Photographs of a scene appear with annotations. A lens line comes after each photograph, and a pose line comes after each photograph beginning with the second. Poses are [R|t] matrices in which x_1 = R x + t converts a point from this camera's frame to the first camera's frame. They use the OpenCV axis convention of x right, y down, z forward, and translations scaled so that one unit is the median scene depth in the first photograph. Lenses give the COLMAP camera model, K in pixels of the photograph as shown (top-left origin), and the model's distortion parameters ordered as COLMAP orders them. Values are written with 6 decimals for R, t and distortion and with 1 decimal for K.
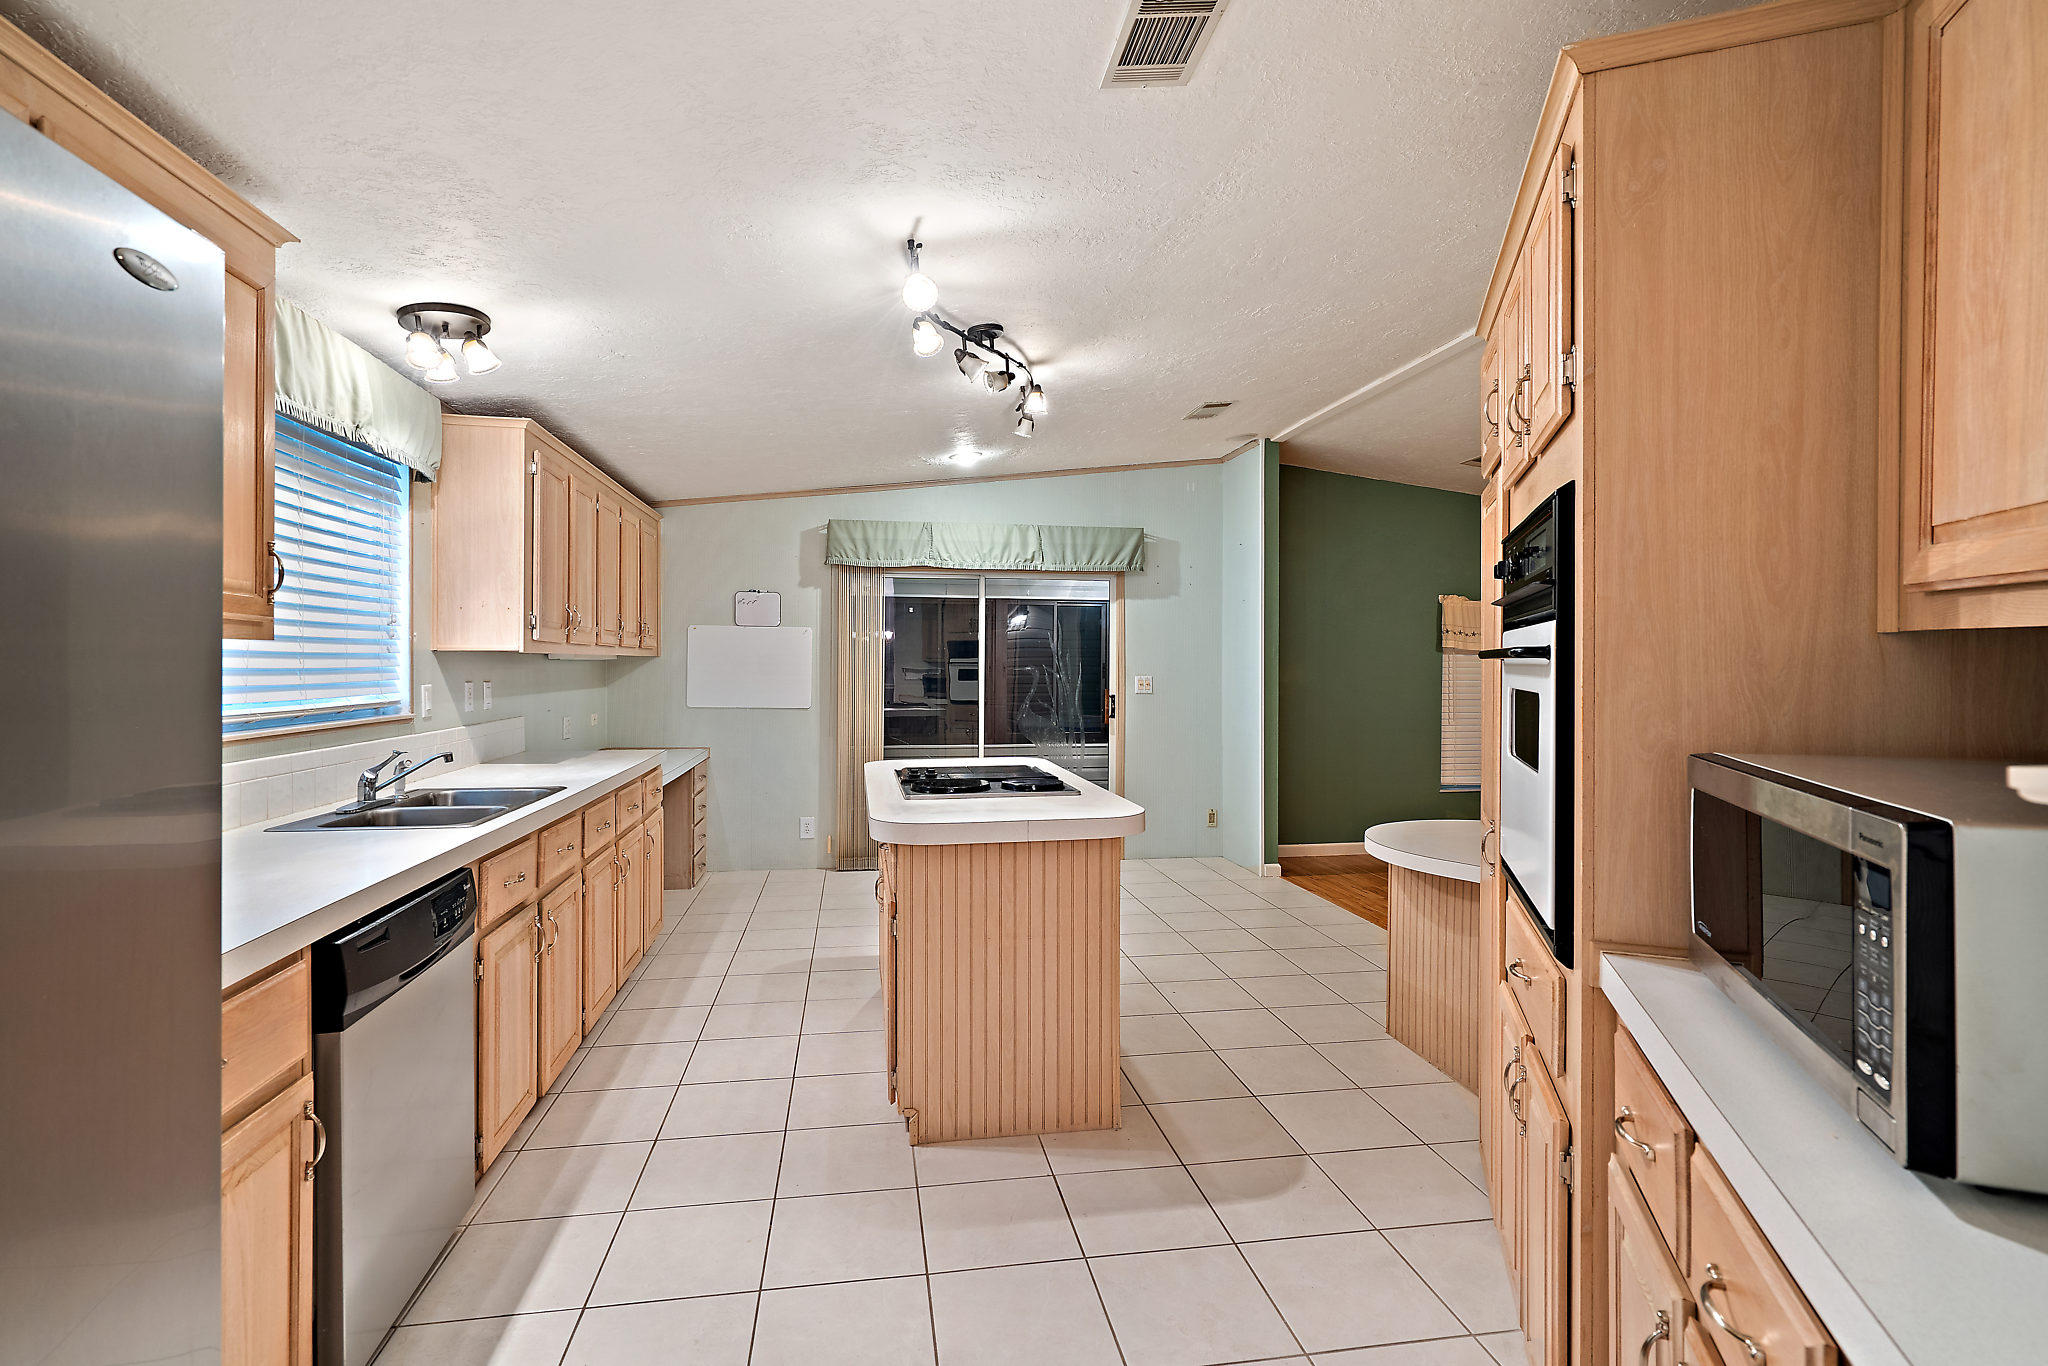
lens RADIAL K [[953.9, 0, 1031.8], [0, 953.9, 663.6], [0, 0, 1]] dist [-0.002442, 0.000215]
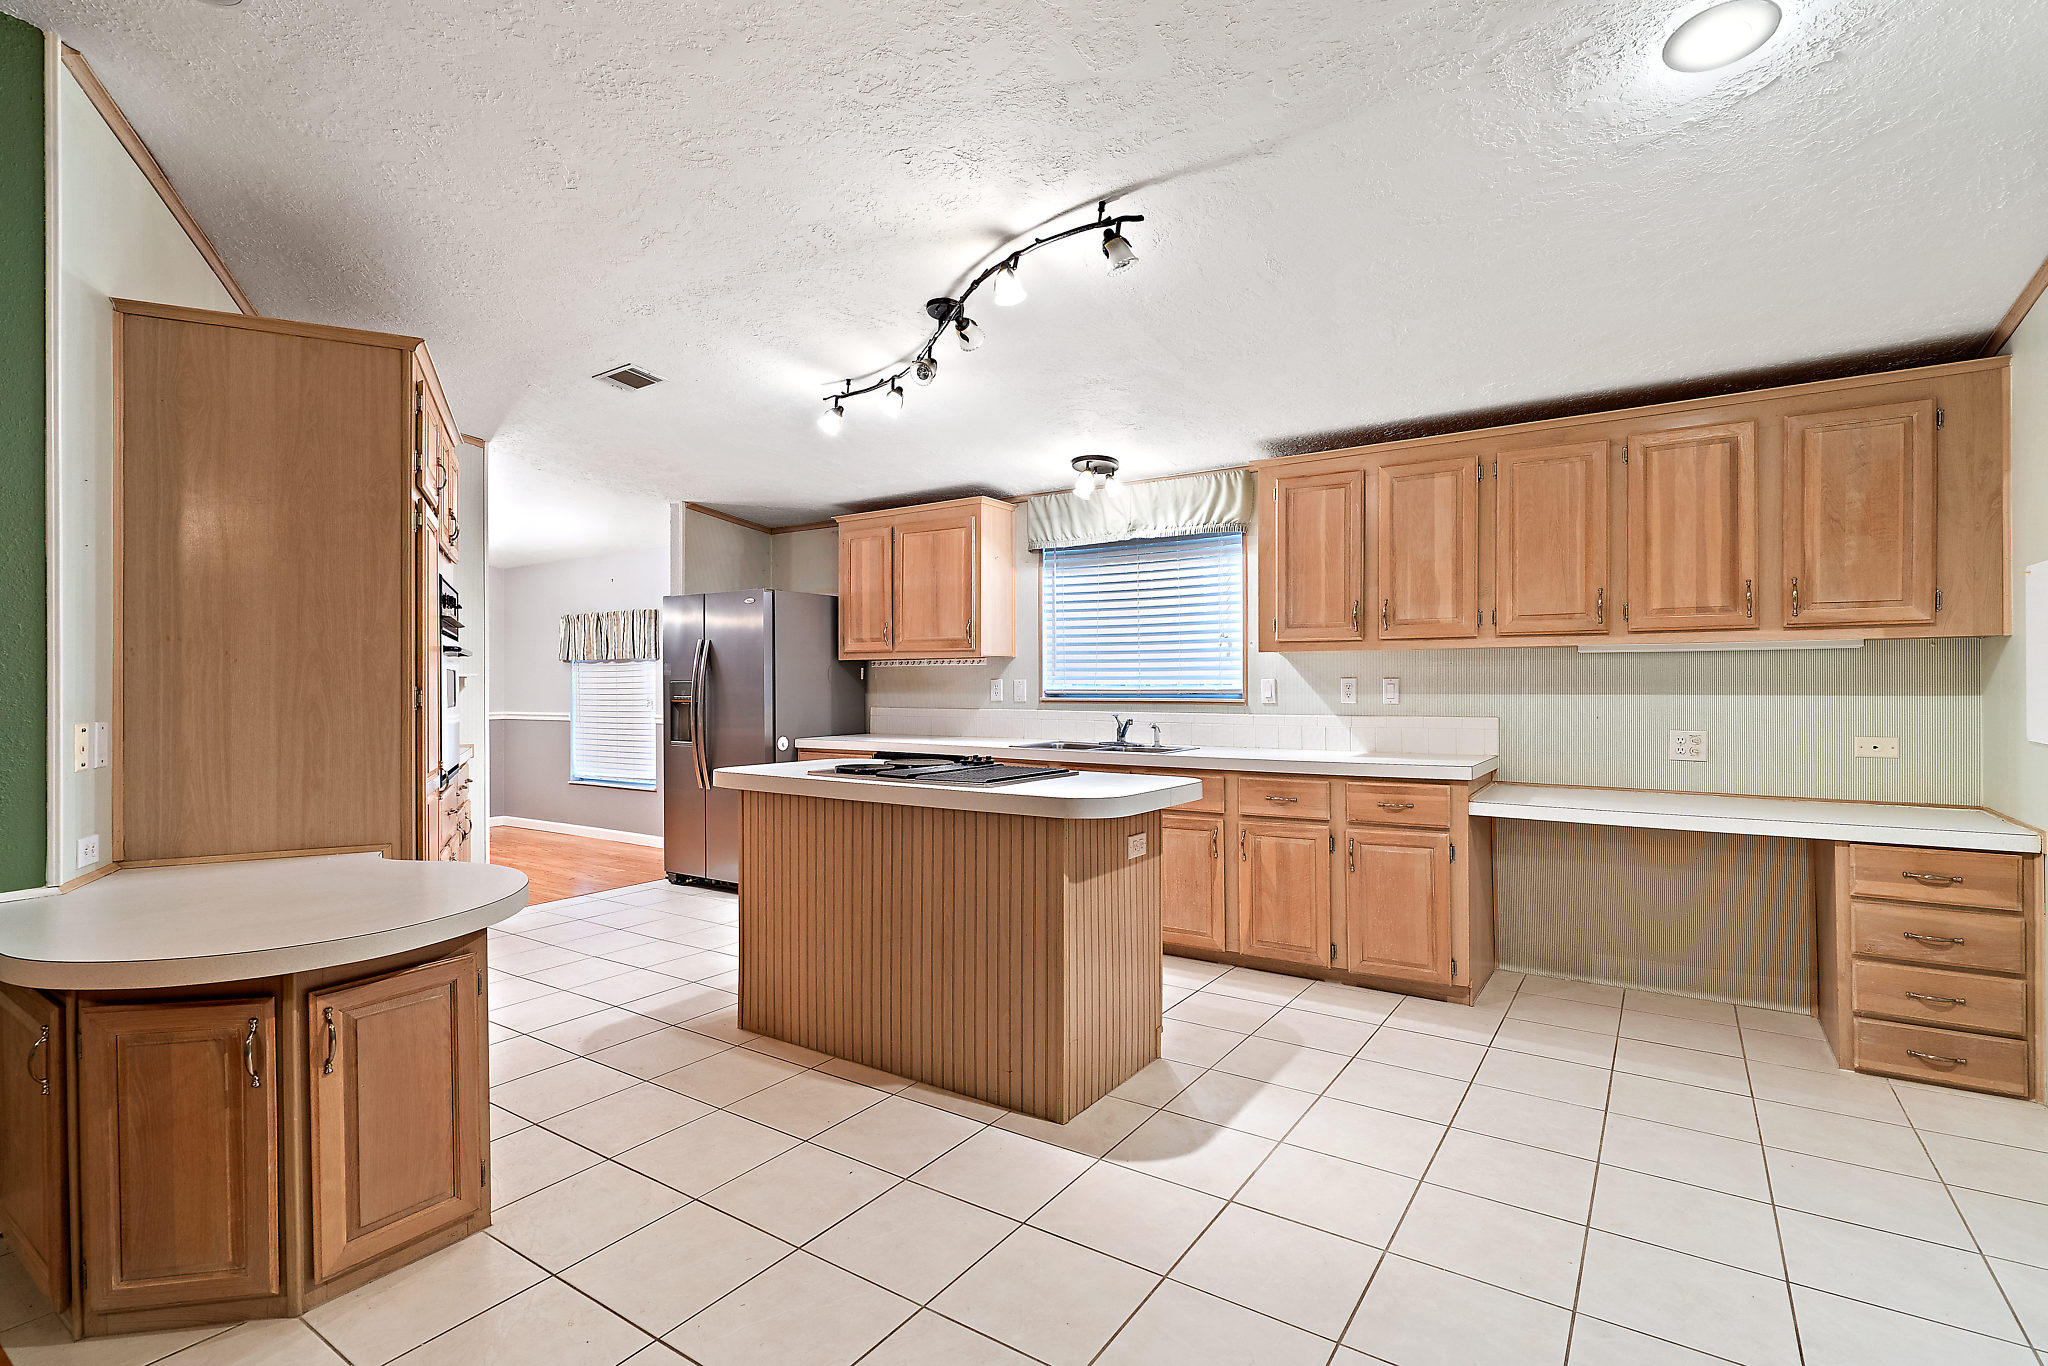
lens RADIAL K [[953.9, 0, 1022.8], [0, 953.9, 689.5], [0, 0, 1]] dist [-0.002442, 0.000215]
pose [[-0.701158, 0.002389, -0.713002, 0.362324], [0.000331, 0.999995, 0.003026, 0.021004], [0.713006, 0.001886, -0.701155, 1.079696]]
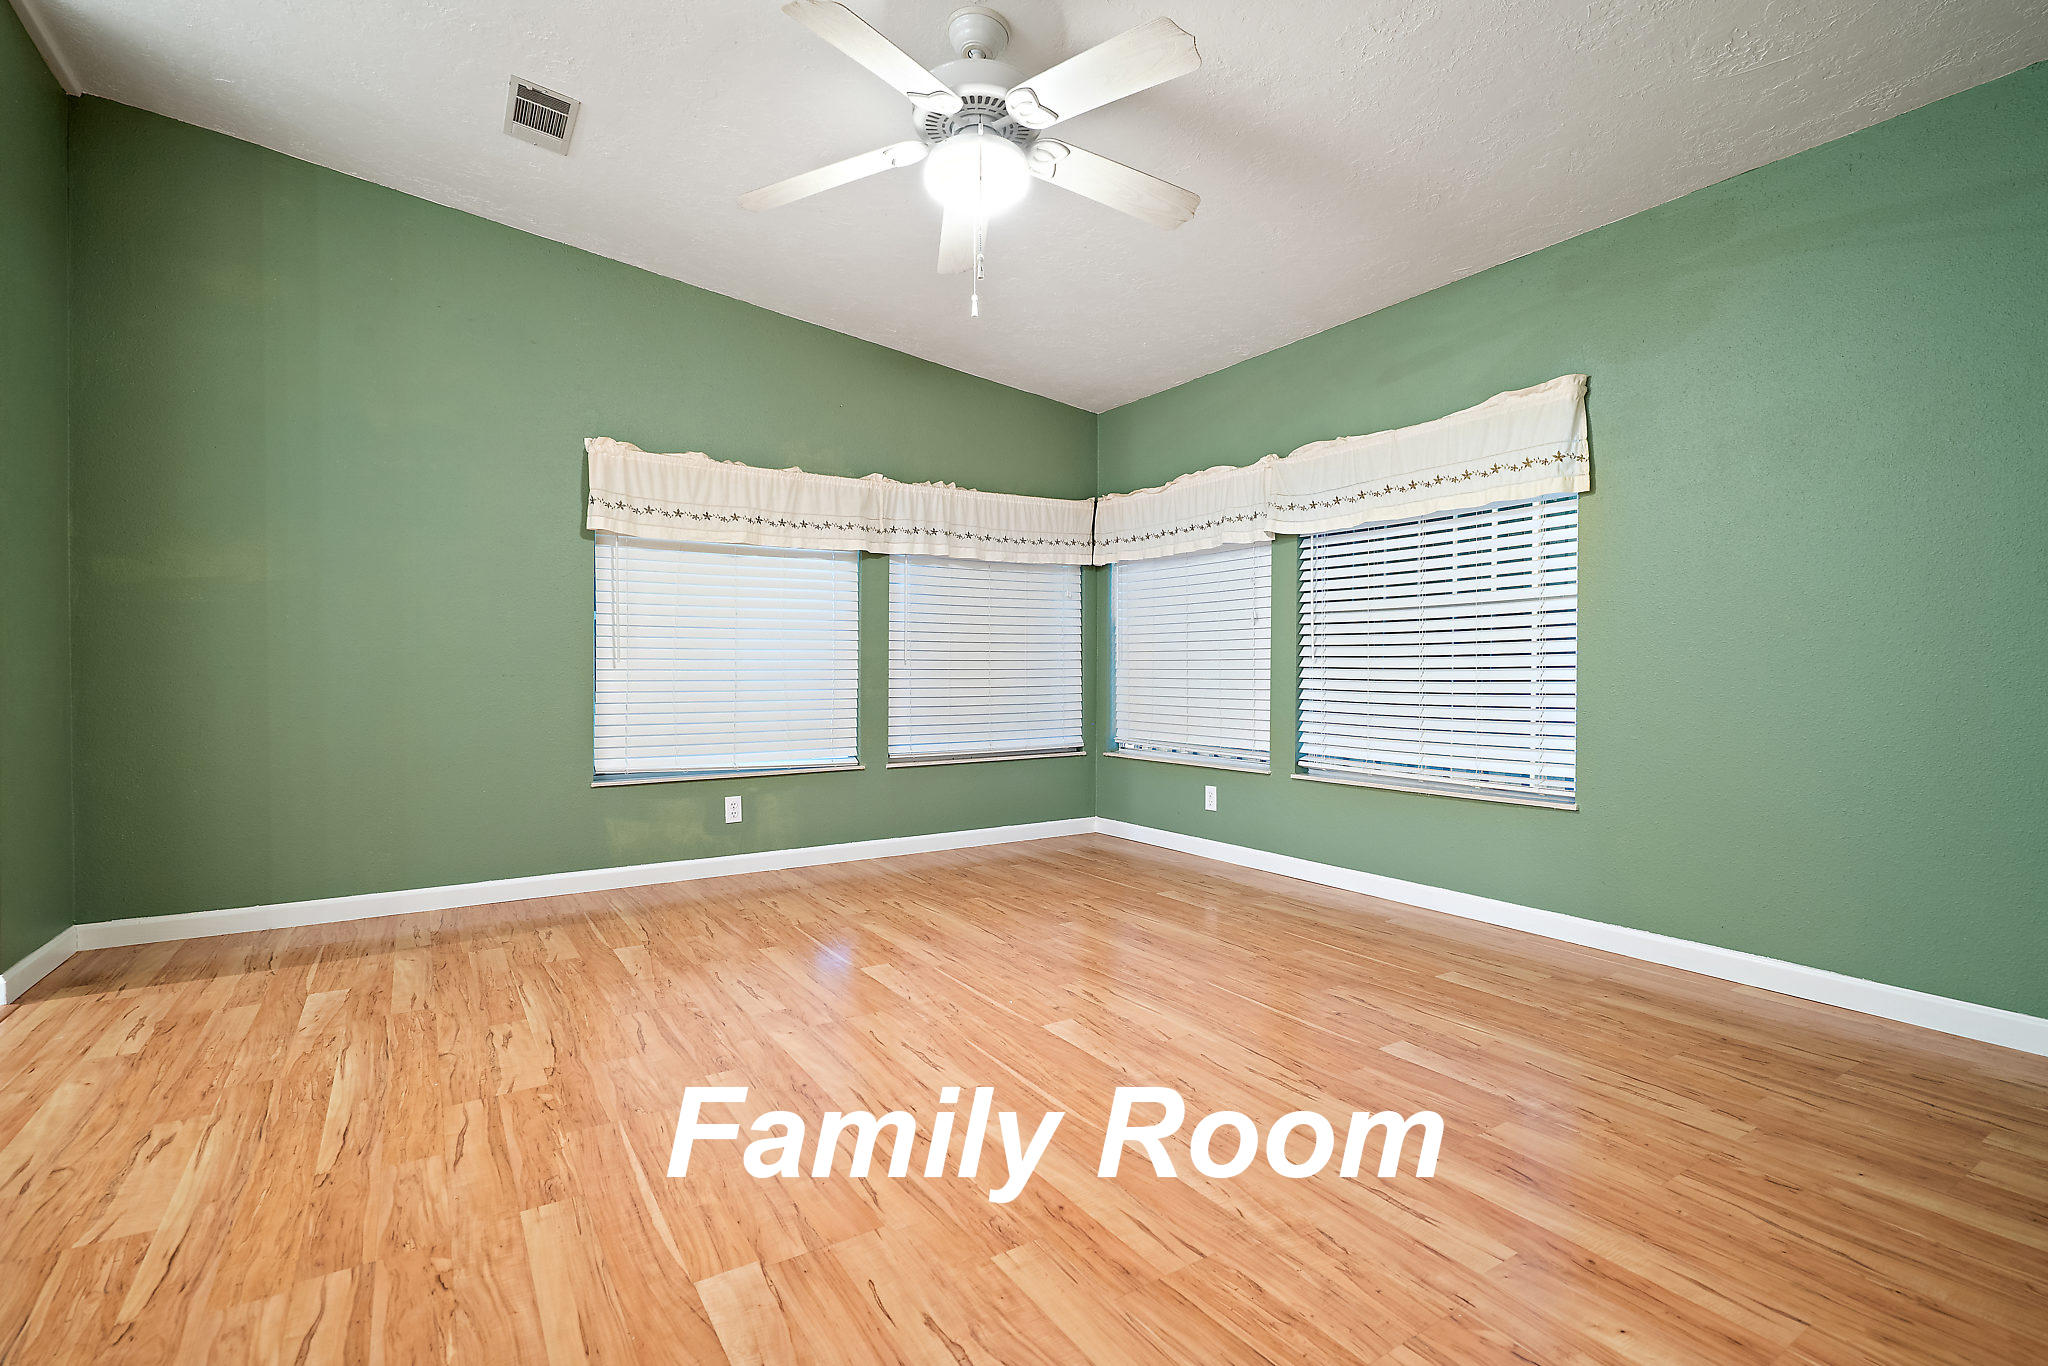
lens RADIAL K [[953.9, 0, 1036.8], [0, 953.9, 665.0], [0, 0, 1]] dist [-0.002442, 0.000215]
pose [[0.916963, -0.003418, 0.398957, 0.573383], [0.006471, 0.999959, -0.006304, 0.087384], [-0.398919, 0.008362, 0.916948, 0.487561]]
